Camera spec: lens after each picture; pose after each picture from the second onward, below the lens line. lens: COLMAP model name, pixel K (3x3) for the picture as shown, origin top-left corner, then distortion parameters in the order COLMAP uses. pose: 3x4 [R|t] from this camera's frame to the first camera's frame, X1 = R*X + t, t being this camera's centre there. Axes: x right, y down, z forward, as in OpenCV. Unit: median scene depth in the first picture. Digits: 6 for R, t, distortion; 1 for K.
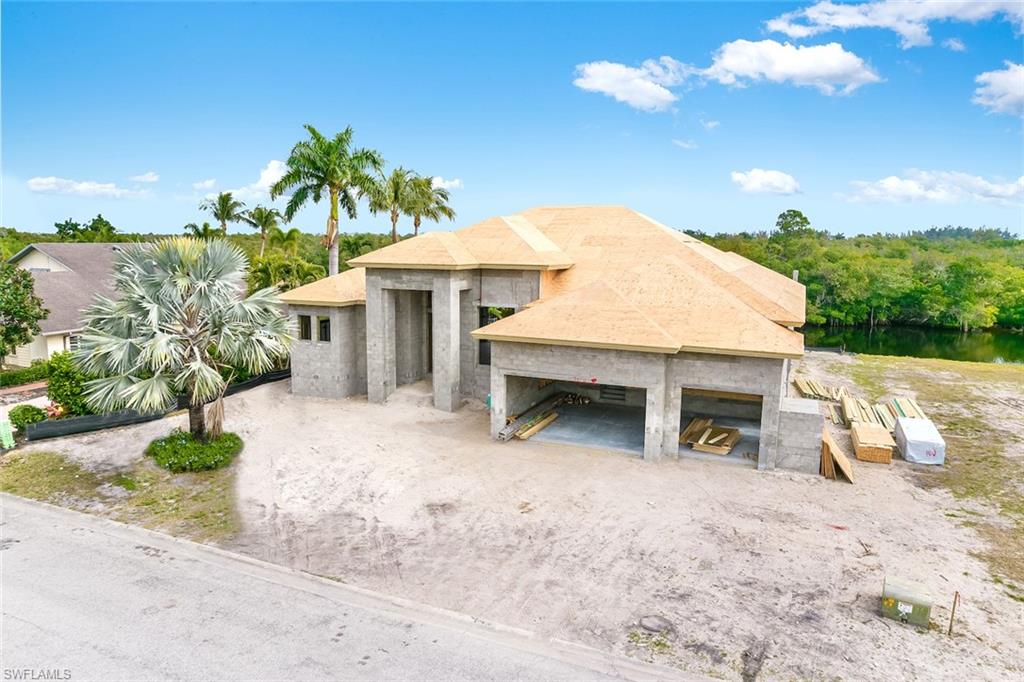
lens RADIAL K [[677.0, 0, 509.9], [0, 677.0, 342.1], [0, 0, 1]] dist [-0.081318, 0.081005]
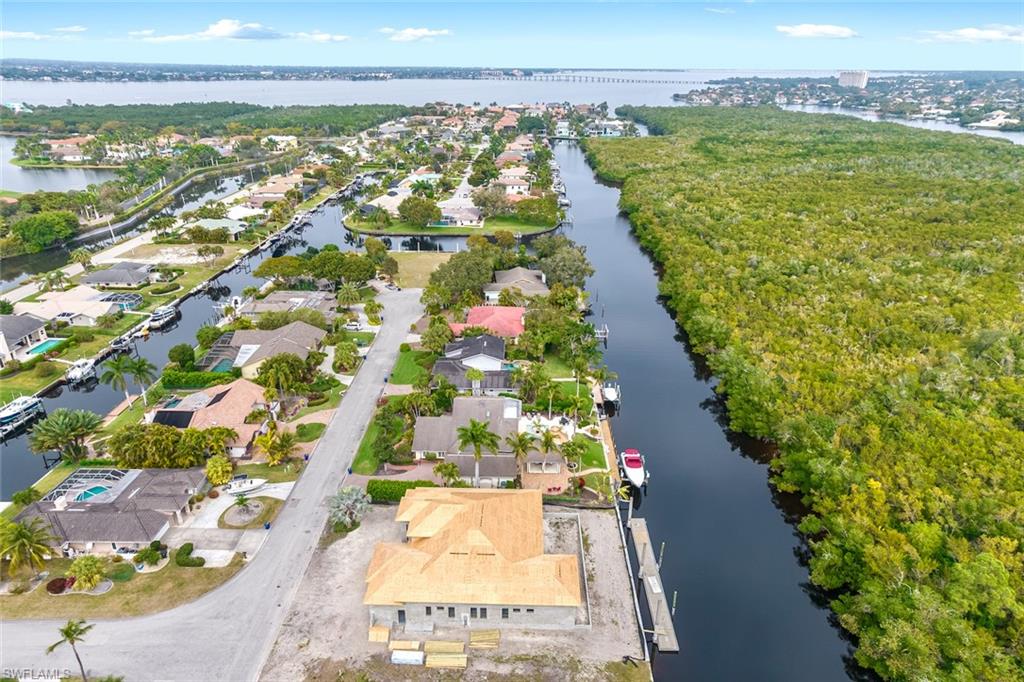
lens RADIAL K [[653.4, 0, 512.0], [0, 653.4, 341.0], [0, 0, 1]] dist [-0.034614, 0.066004]
pose [[0.378974, 0.354949, -0.854629, 3.706309], [-0.143140, 0.934885, 0.324808, -2.970547], [0.914270, -0.000762, 0.405104, 0.257508]]
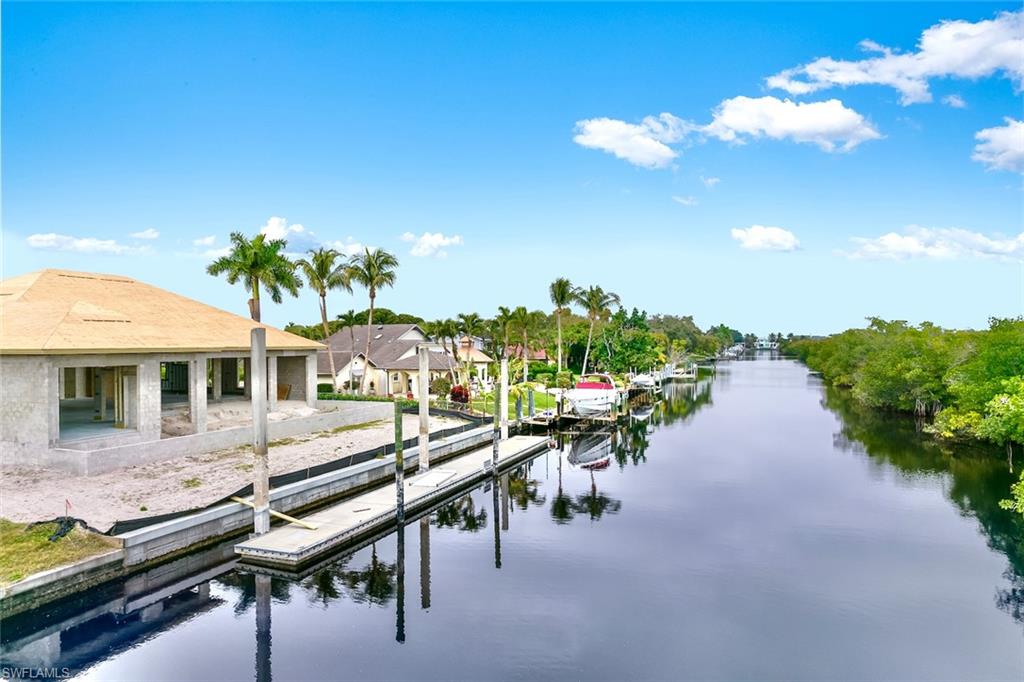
lens RADIAL K [[655.4, 0, 509.6], [0, 655.4, 347.8], [0, 0, 1]] dist [-0.077028, 0.071629]
pose [[0.042591, -0.005964, -0.999075, 2.266370], [-0.144819, 0.989384, -0.012080, -0.306945], [0.988541, 0.145199, 0.041276, 3.109285]]
